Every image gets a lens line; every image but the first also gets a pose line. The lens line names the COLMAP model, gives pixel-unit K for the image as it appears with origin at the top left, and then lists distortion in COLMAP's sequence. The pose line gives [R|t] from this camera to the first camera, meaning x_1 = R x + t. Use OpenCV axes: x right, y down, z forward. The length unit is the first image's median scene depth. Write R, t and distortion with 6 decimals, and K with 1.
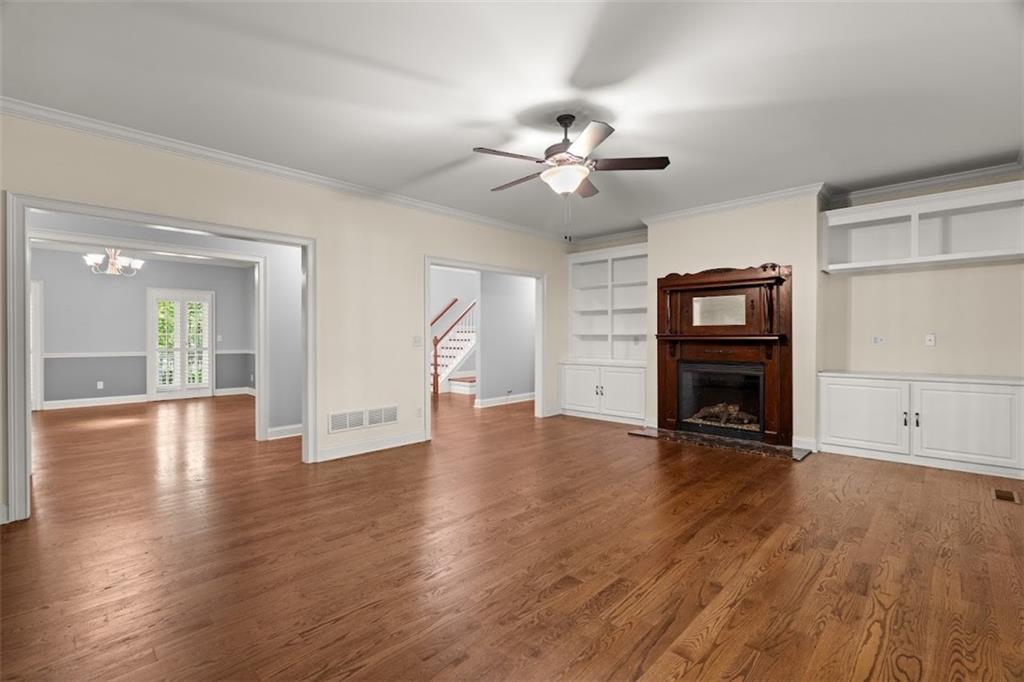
lens RADIAL K [[456.7, 0, 503.7], [0, 456.7, 342.6], [0, 0, 1]] dist [-0.005474, 0.003271]
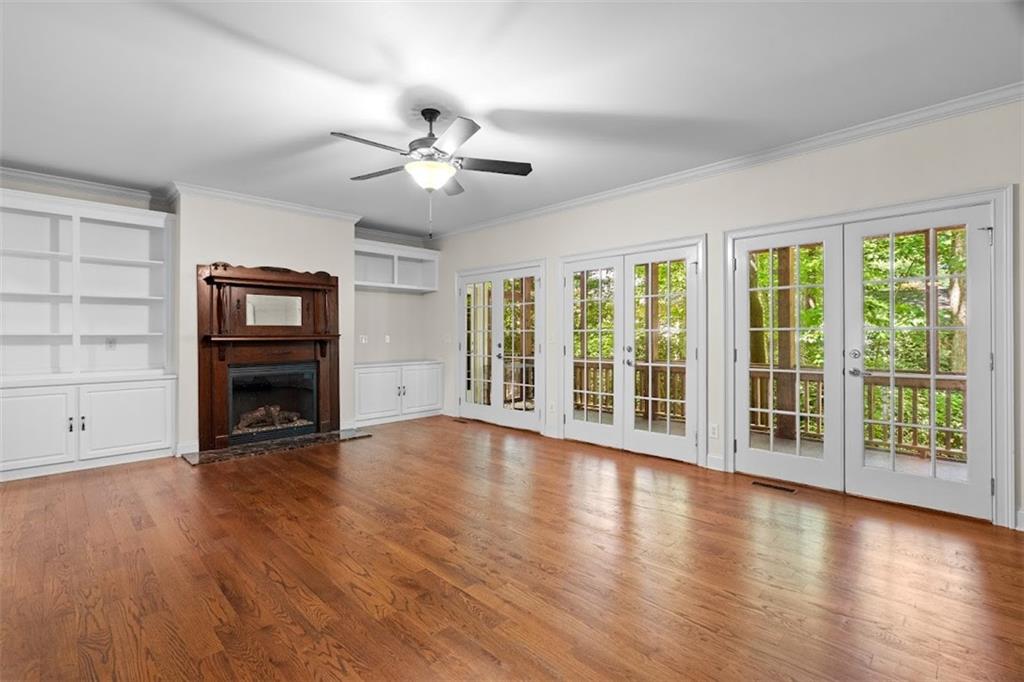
lens RADIAL K [[456.7, 0, 509.3], [0, 456.7, 334.4], [0, 0, 1]] dist [-0.005474, 0.003271]
pose [[0.024338, 0.004609, 0.999693, -0.486366], [0.018609, 0.999814, -0.005062, -0.004422], [-0.999531, 0.018726, 0.024248, 0.474353]]
